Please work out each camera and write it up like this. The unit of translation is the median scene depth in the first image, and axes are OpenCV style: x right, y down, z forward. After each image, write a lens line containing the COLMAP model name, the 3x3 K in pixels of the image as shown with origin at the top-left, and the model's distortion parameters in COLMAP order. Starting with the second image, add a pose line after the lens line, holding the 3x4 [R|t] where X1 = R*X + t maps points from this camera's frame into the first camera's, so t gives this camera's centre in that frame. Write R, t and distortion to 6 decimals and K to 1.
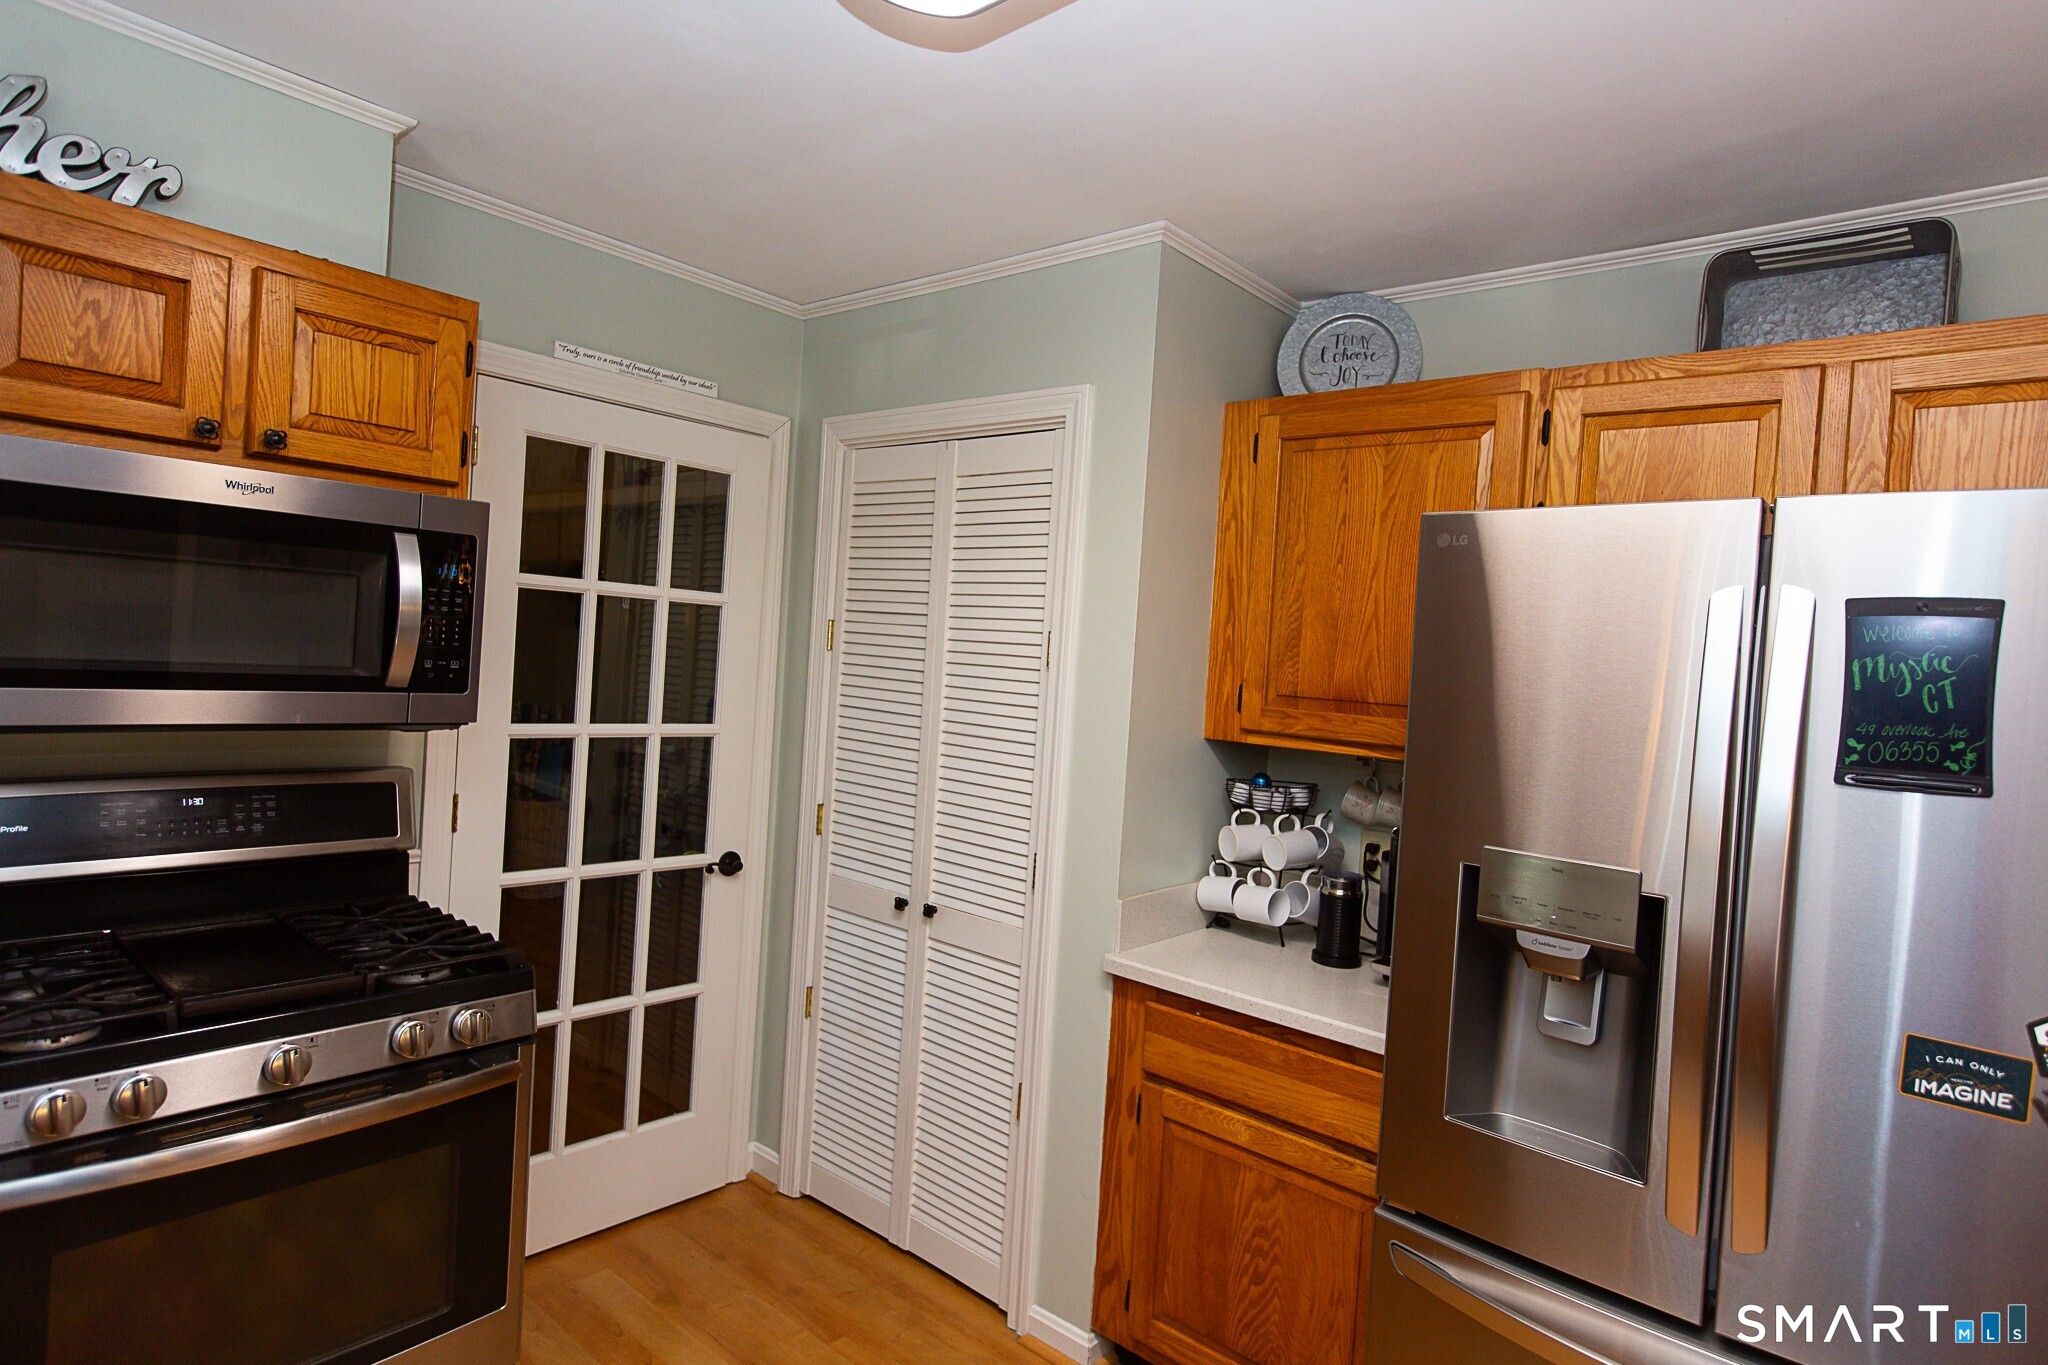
lens RADIAL K [[1109.1, 0, 1015.6], [0, 1109.1, 670.9], [0, 0, 1]] dist [0.000284, 0.001938]
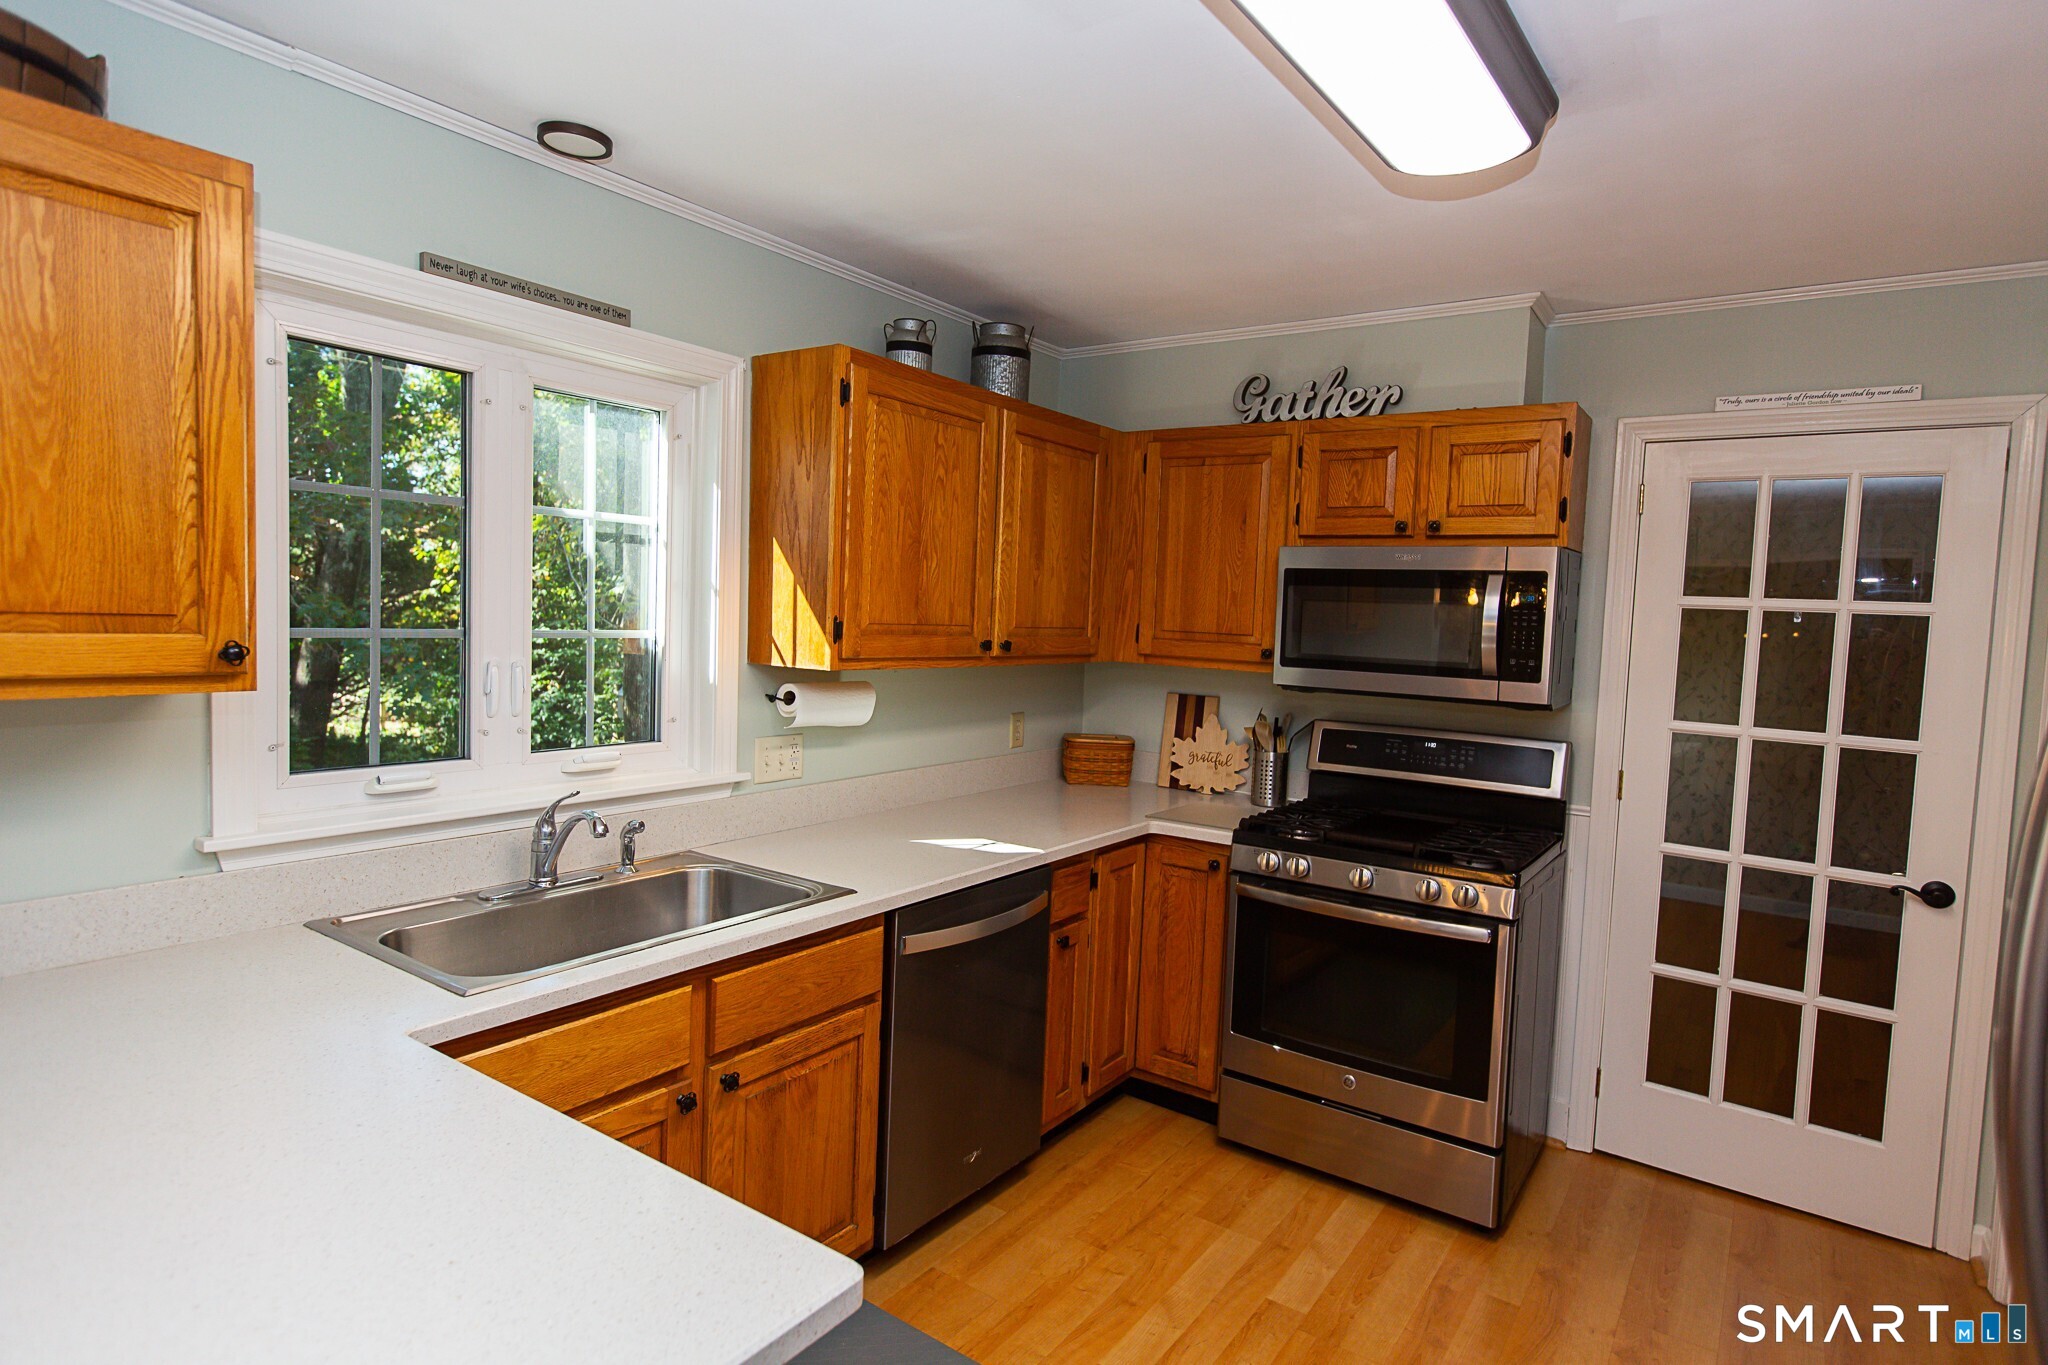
lens RADIAL K [[1109.1, 0, 1013.5], [0, 1109.1, 673.1], [0, 0, 1]] dist [0.000284, 0.001938]
pose [[0.094346, -0.004072, -0.995531, 0.655712], [-0.052446, 0.998583, -0.009055, 0.042839], [0.994157, 0.053066, 0.093998, 0.153299]]
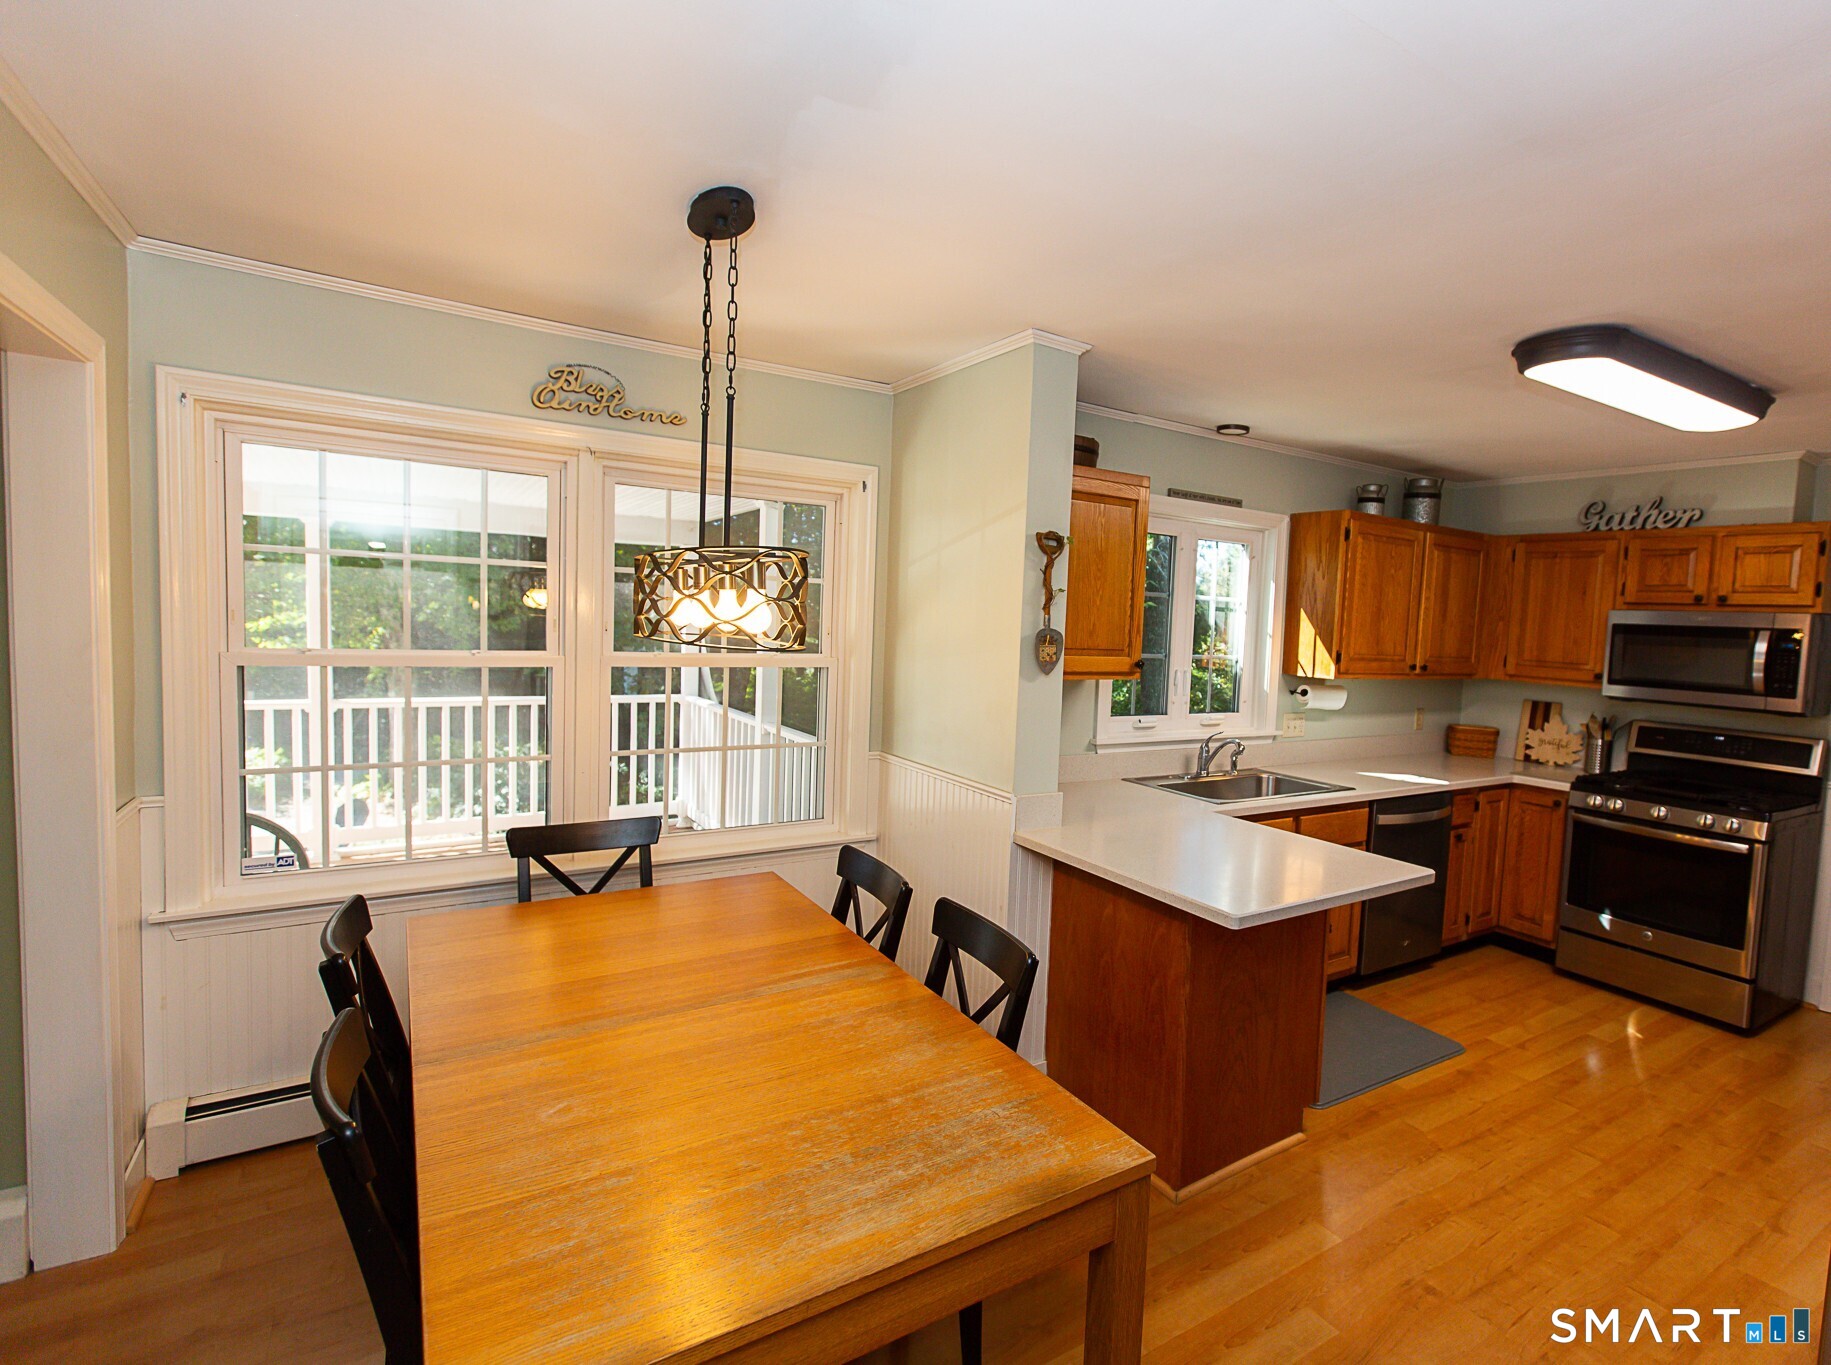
lens RADIAL K [[918.6, 0, 1005.3], [0, 918.6, 679.2], [0, 0, 1]] dist [-0.000016, -0.002447]
pose [[-0.254795, -0.011999, -0.966921, 1.322563], [-0.082107, 0.996580, 0.009270, 0.072873], [0.963503, 0.081753, -0.254909, -0.057462]]
